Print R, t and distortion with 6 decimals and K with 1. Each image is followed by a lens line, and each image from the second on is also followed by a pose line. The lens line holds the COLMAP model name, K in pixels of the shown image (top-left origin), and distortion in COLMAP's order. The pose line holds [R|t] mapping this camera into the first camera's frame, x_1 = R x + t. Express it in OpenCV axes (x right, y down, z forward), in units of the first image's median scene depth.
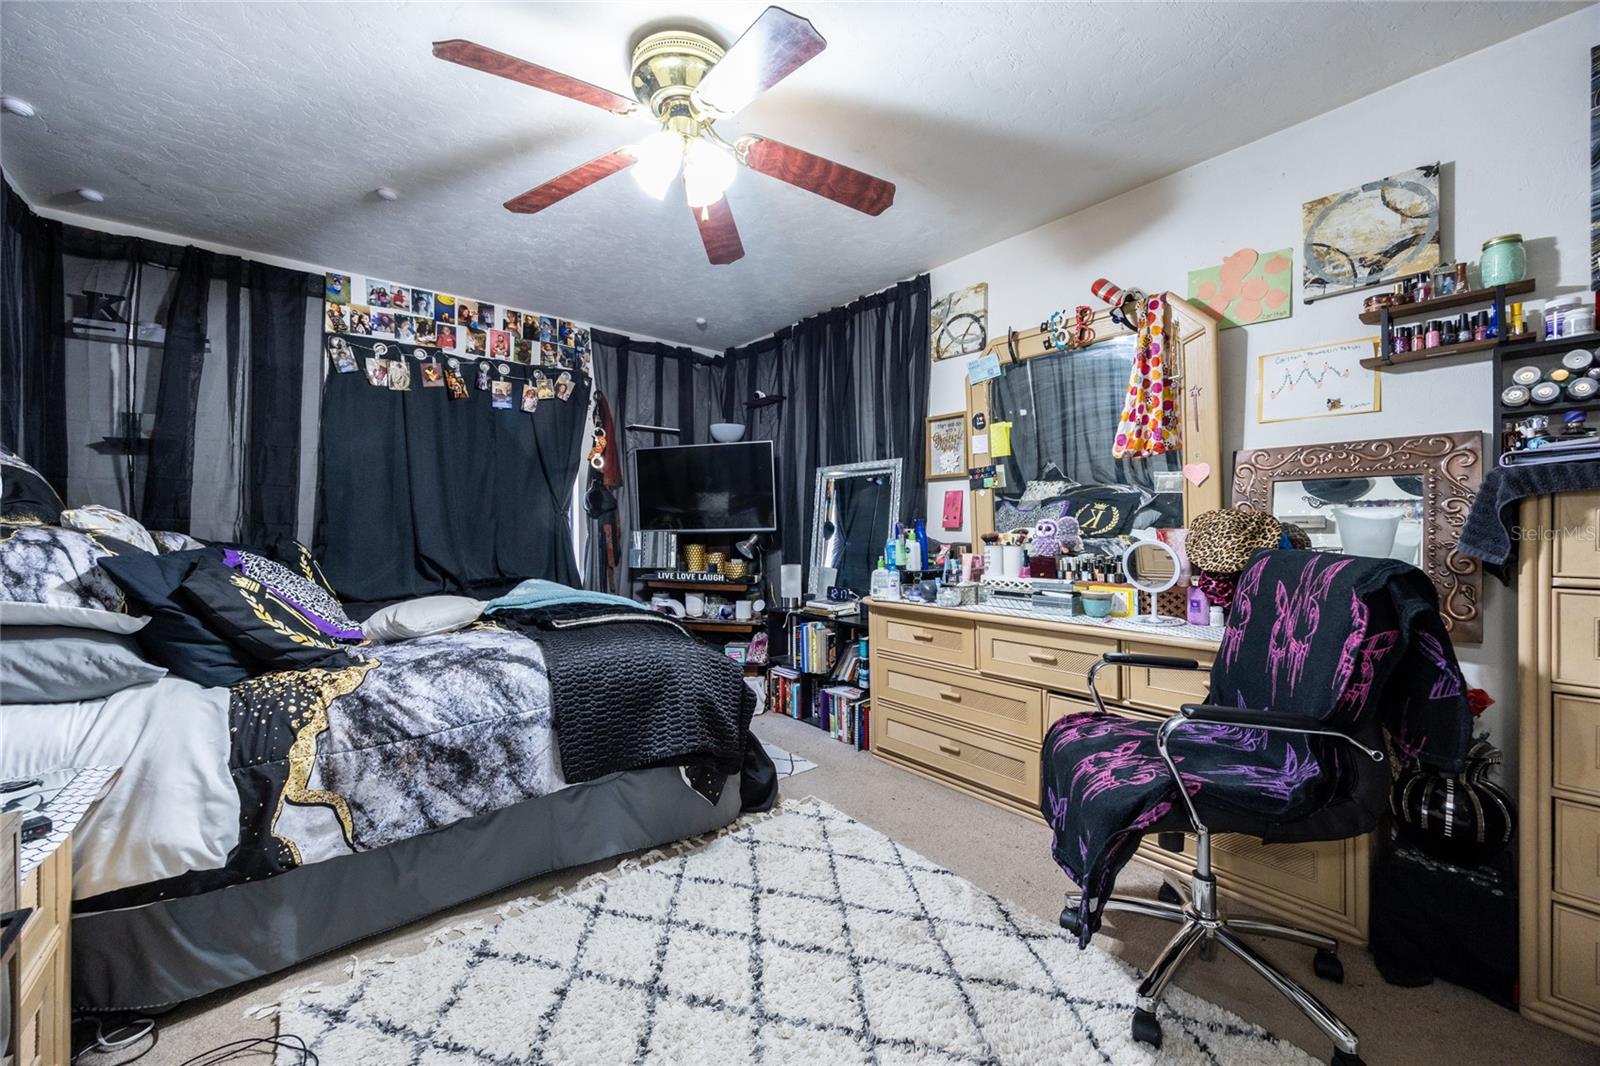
lens RADIAL K [[617.0, 0, 799.4], [0, 617.0, 530.0], [0, 0, 1]] dist [-0.004594, 0.000351]
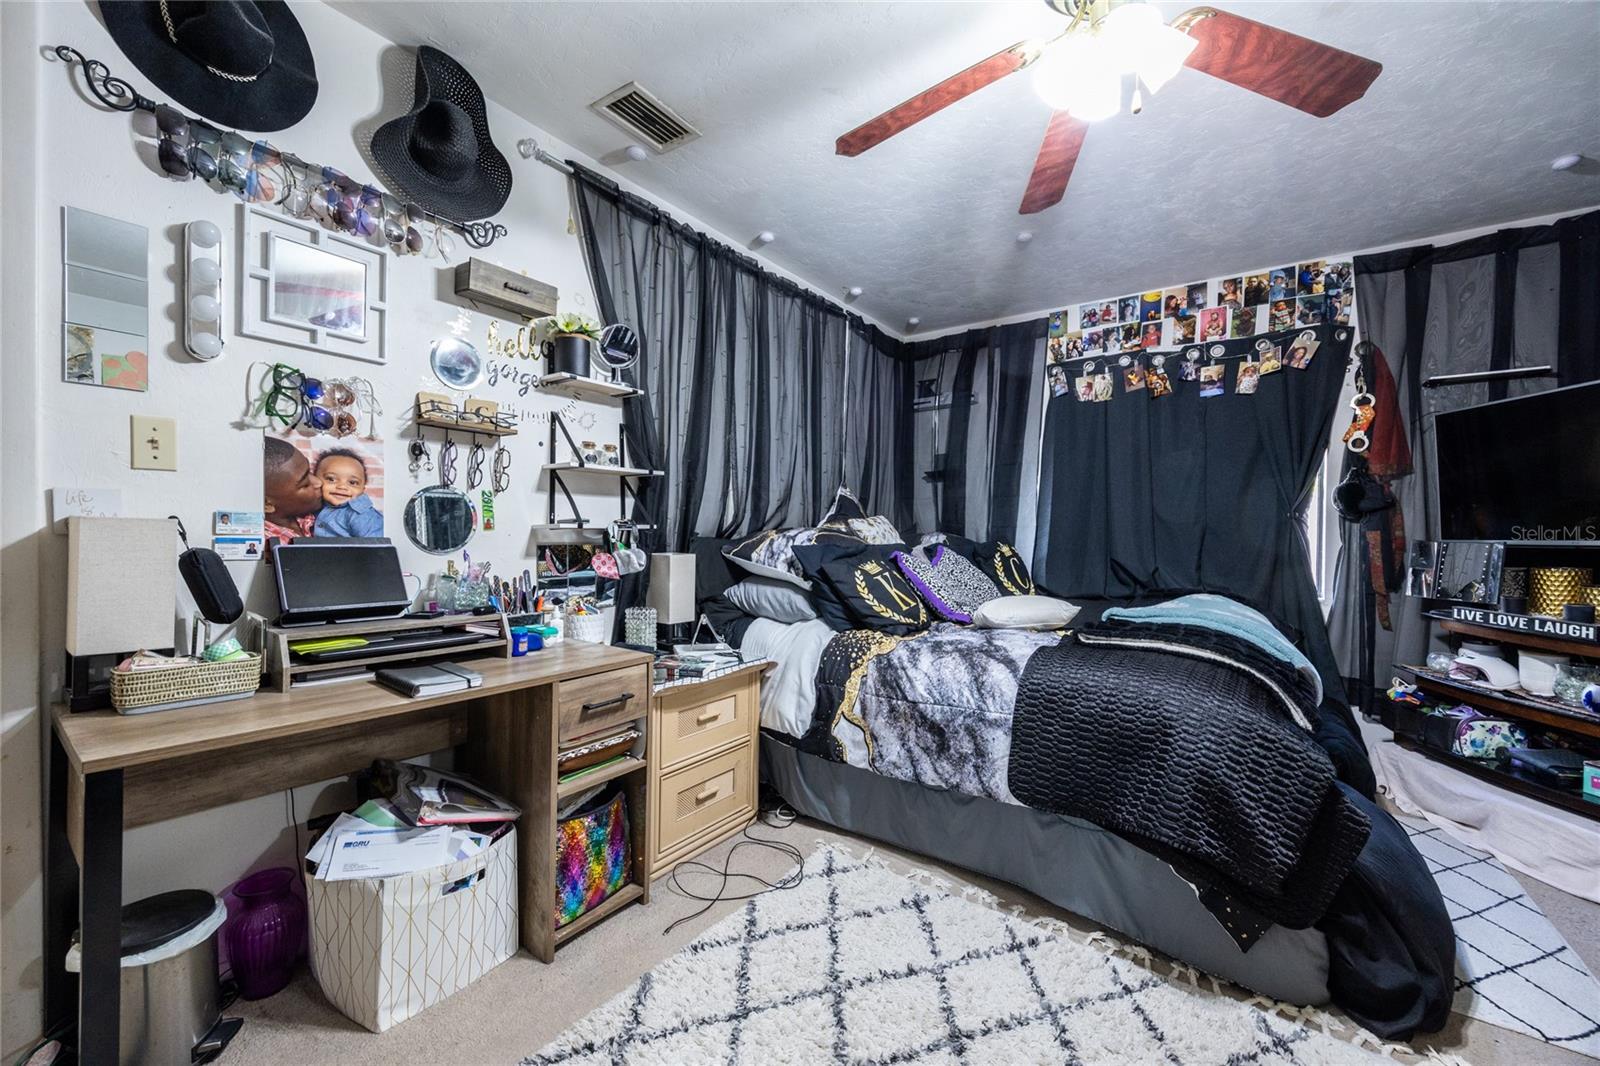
lens RADIAL K [[617.0, 0, 787.8], [0, 617.0, 537.9], [0, 0, 1]] dist [-0.004594, 0.000351]
pose [[0.232812, 0.018928, -0.972338, 0.430577], [-0.015396, 0.999757, 0.015775, -0.003712], [0.972400, 0.011297, 0.233047, 0.402014]]
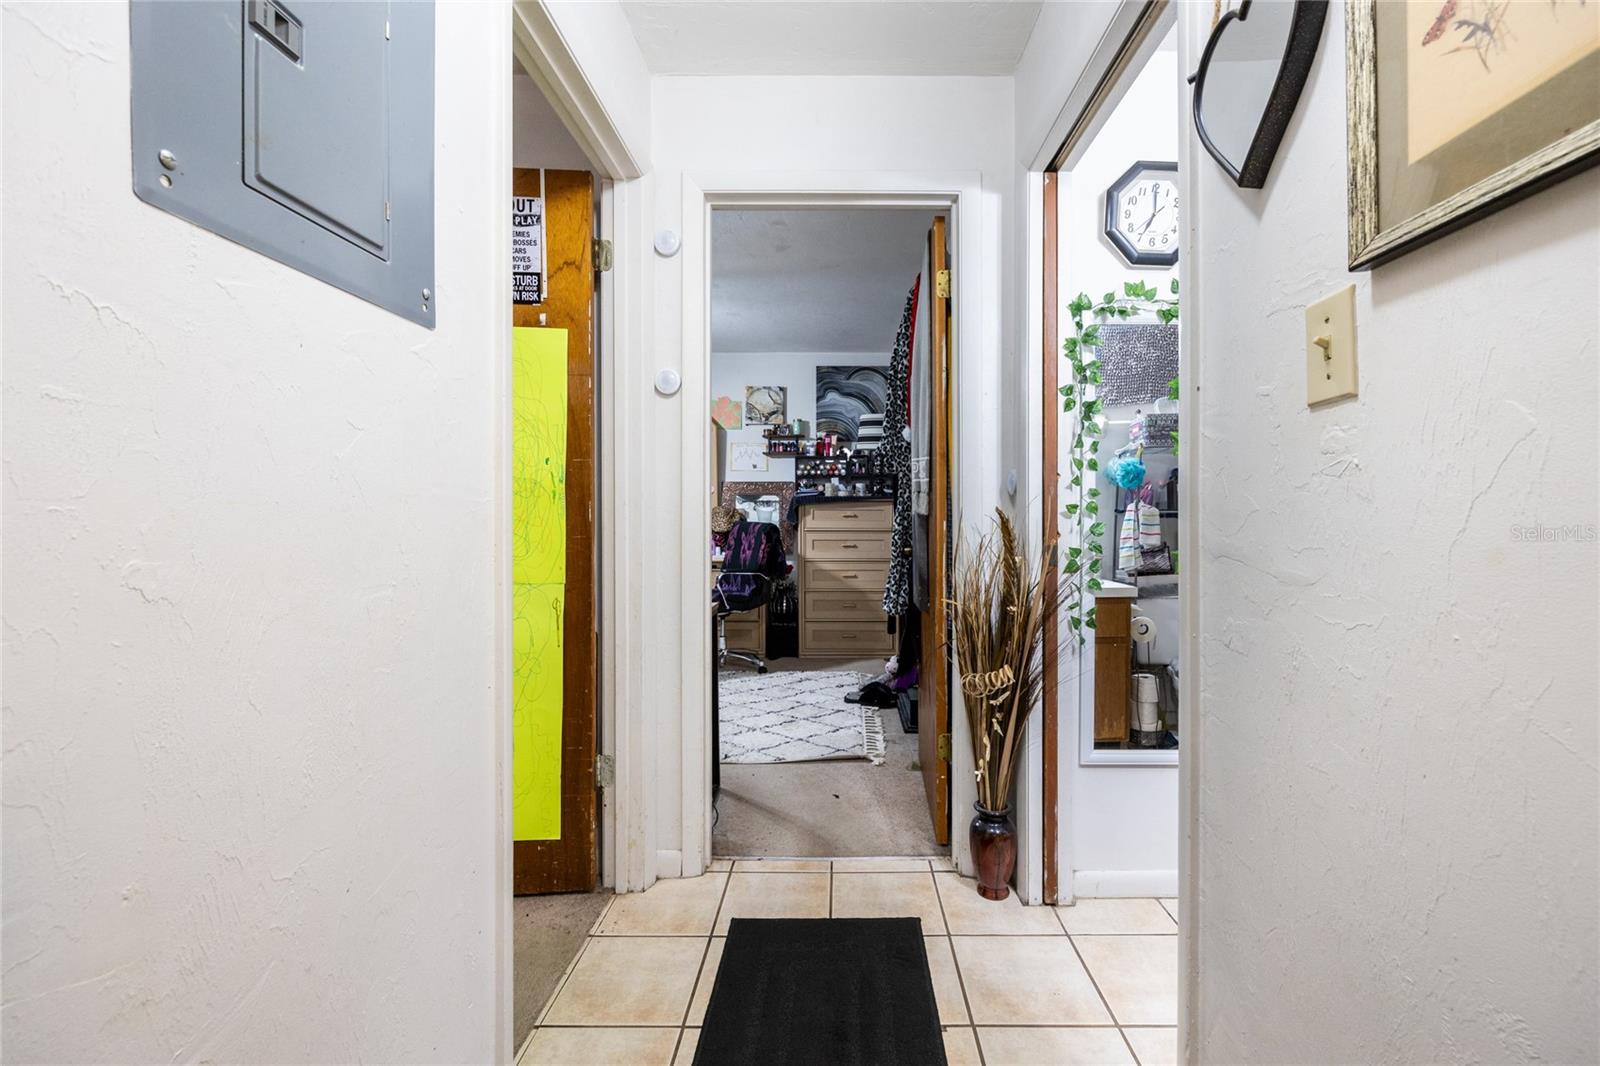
lens RADIAL K [[617.0, 0, 842.0], [0, 617.0, 514.3], [0, 0, 1]] dist [-0.004594, 0.000351]
pose [[0.636028, 0.003873, 0.771656, -0.937547], [0.000427, 0.999985, -0.005372, 0.011547], [-0.771666, 0.003746, 0.636017, -0.974100]]
